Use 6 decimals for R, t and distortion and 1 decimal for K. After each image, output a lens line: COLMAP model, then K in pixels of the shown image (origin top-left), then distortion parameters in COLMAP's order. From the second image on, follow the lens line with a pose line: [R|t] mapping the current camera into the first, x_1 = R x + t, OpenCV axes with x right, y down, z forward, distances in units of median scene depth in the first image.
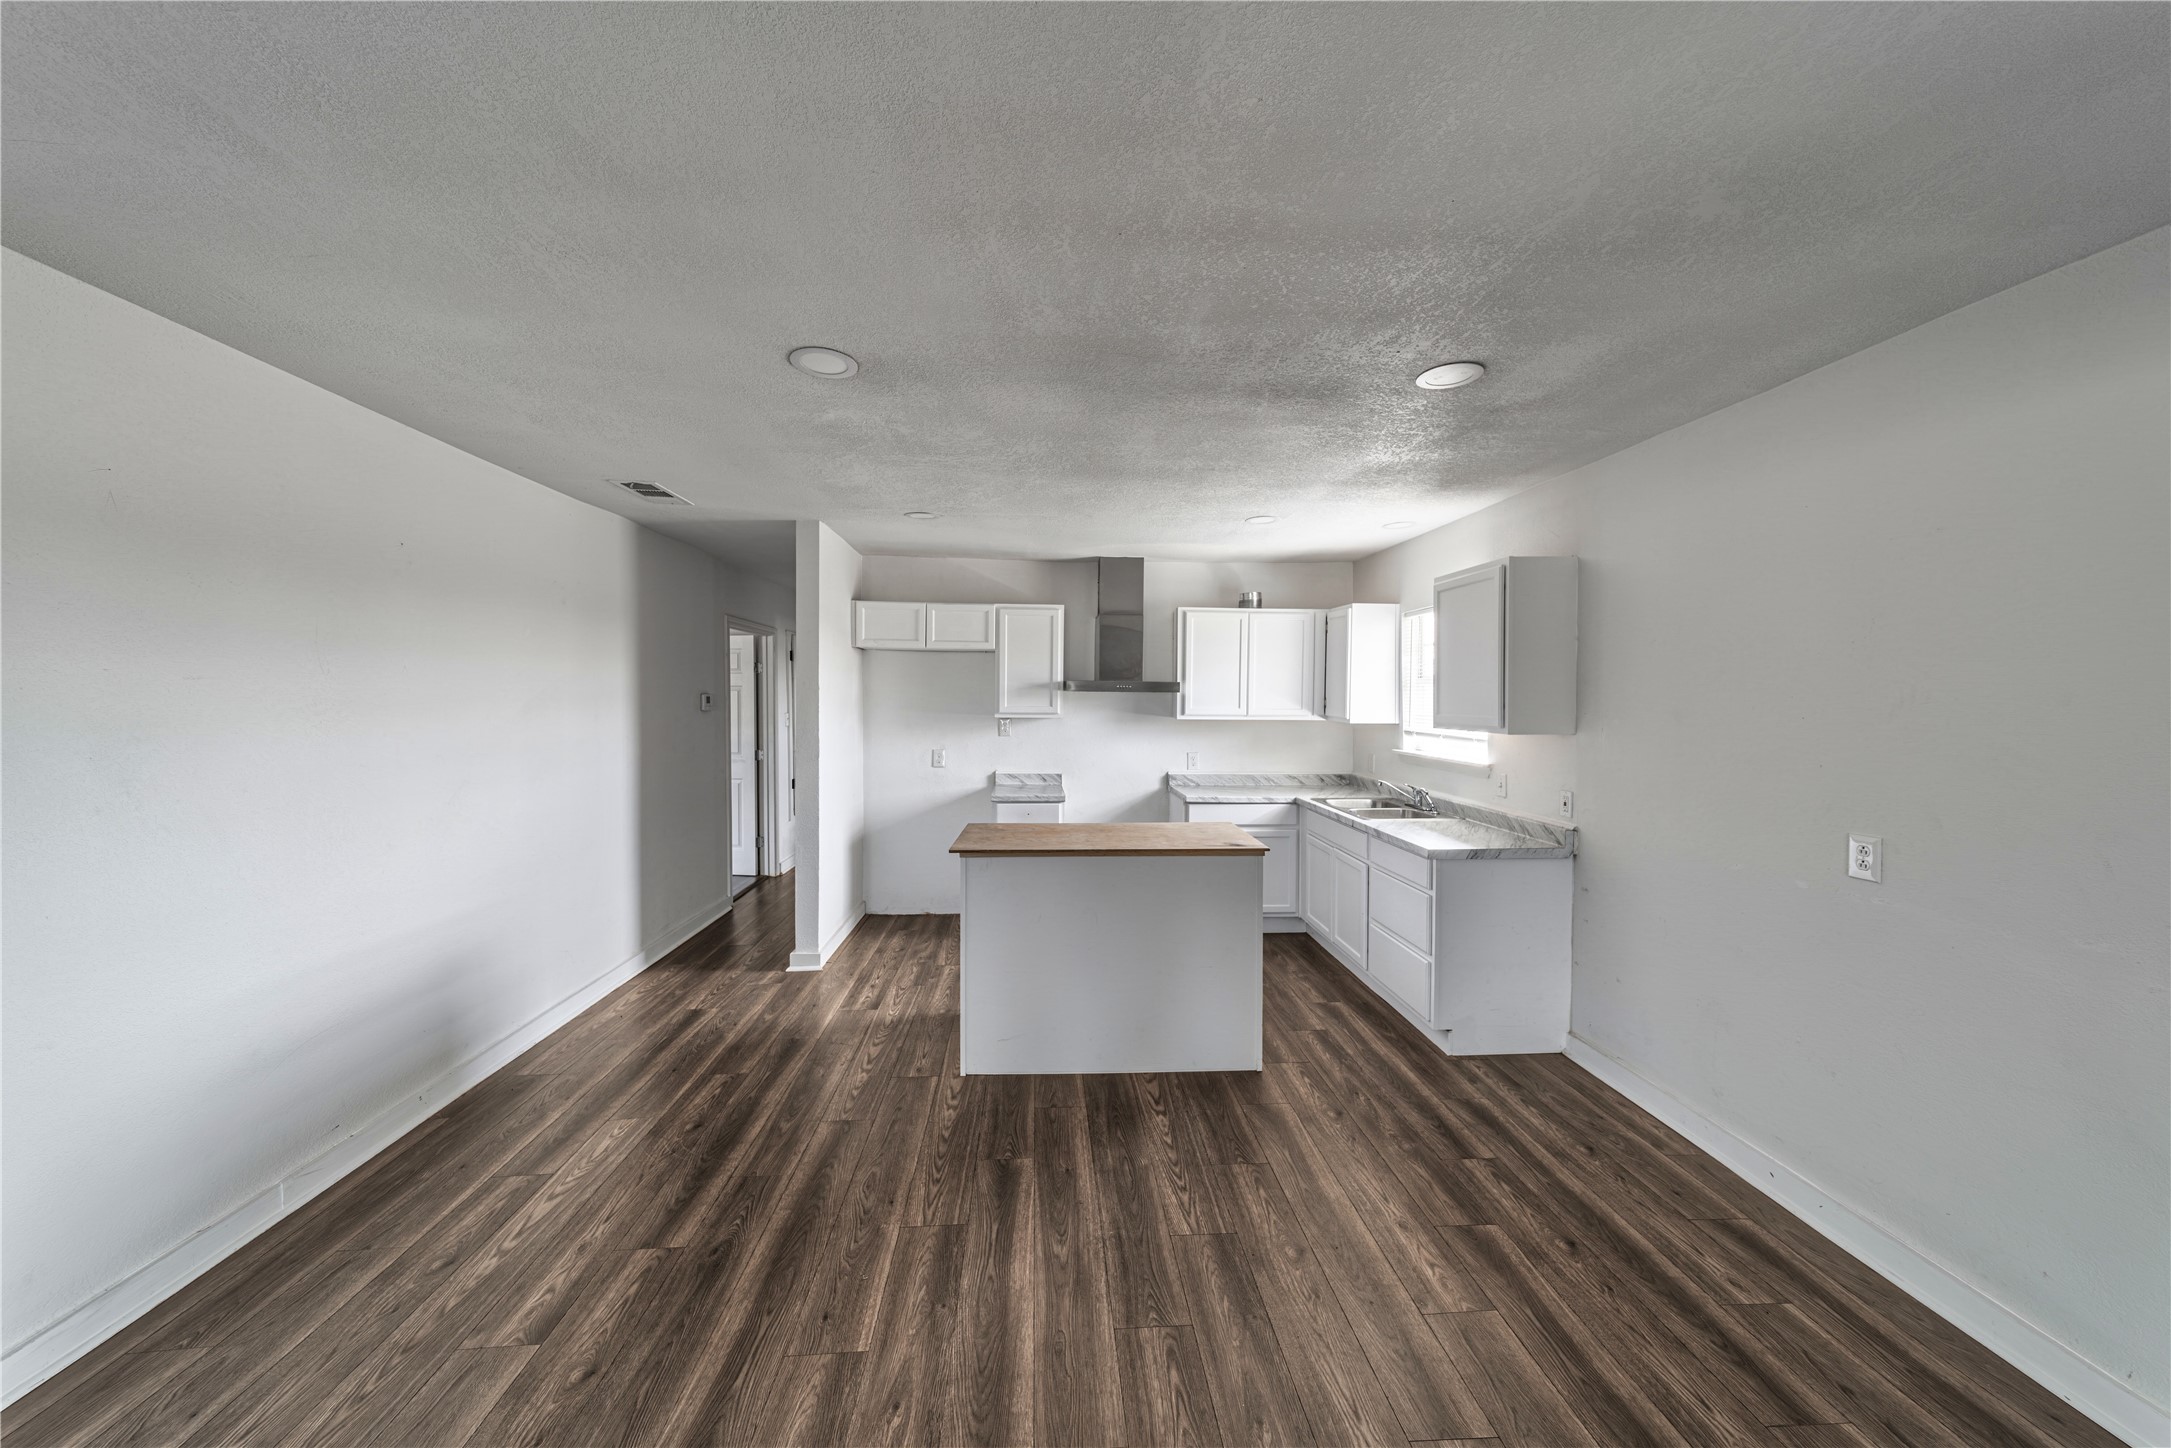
lens RADIAL K [[772.4, 0, 1080.2], [0, 772.4, 708.7], [0, 0, 1]] dist [0.010506, -0.000124]
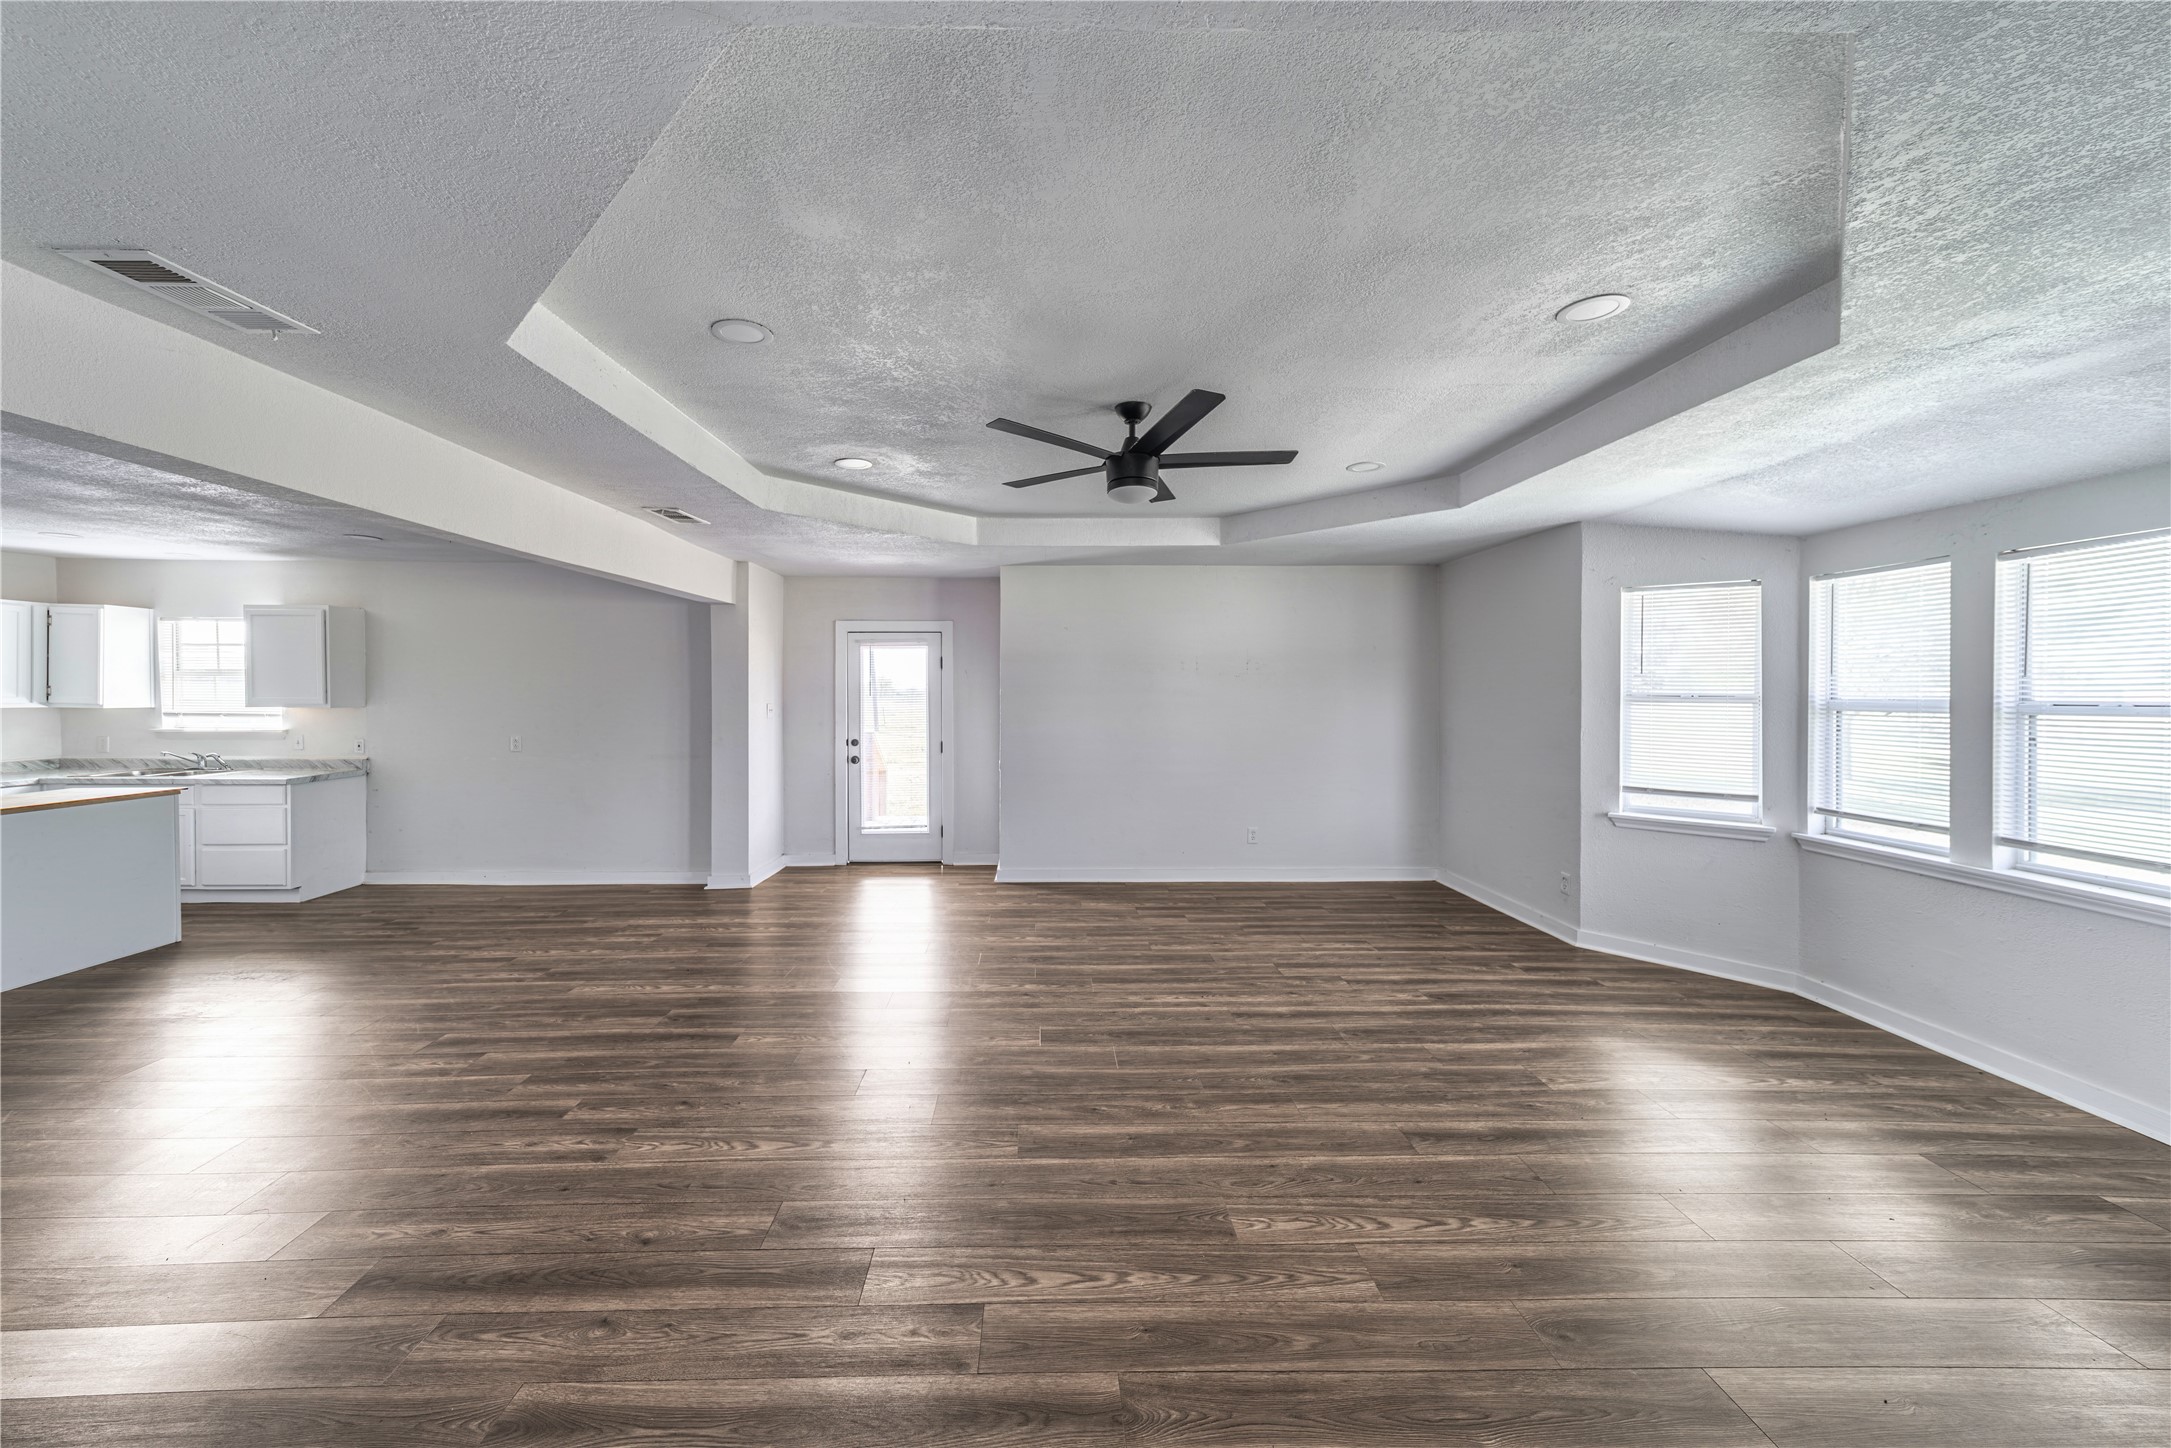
lens RADIAL K [[779.4, 0, 1055.7], [0, 779.4, 699.9], [0, 0, 1]] dist [0.008983, -0.000045]
pose [[0.043006, -0.014102, 0.998975, -0.781238], [0.012403, 0.999831, 0.013580, 0.008115], [-0.998998, 0.011806, 0.043174, -0.480181]]
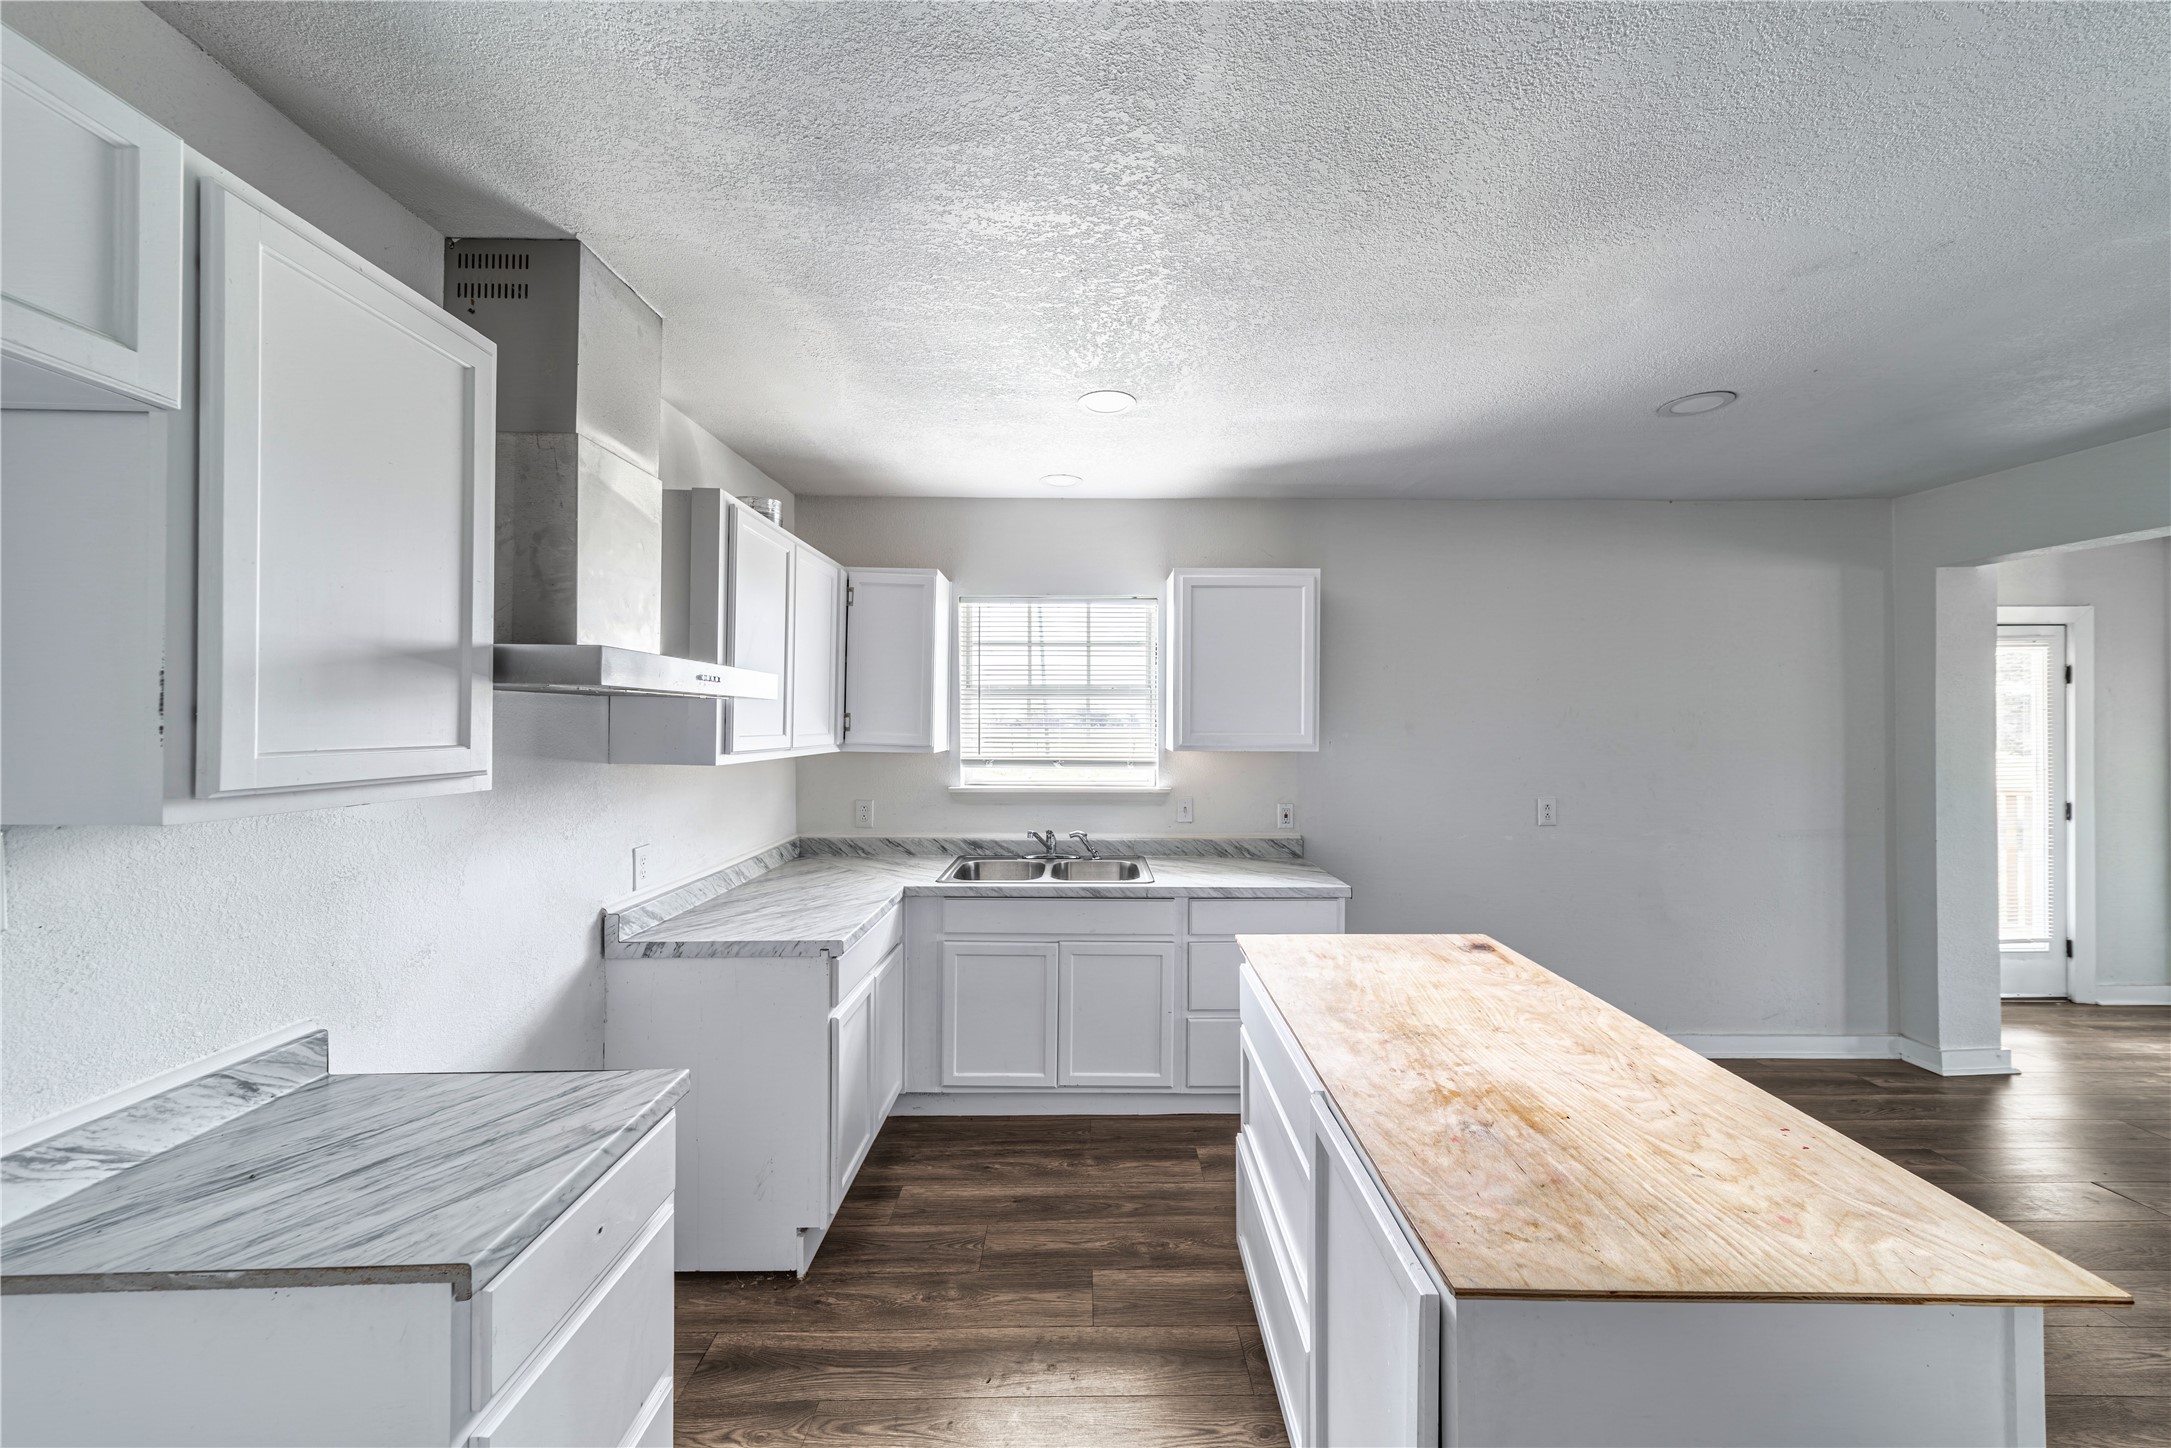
lens RADIAL K [[762.4, 0, 1067.5], [0, 762.4, 718.3], [0, 0, 1]] dist [0.008770, 0.000012]
pose [[0.043738, -0.002139, 0.999041, -0.290094], [0.013135, 0.999913, 0.001565, -0.009937], [-0.998957, 0.013054, 0.043762, 0.875102]]
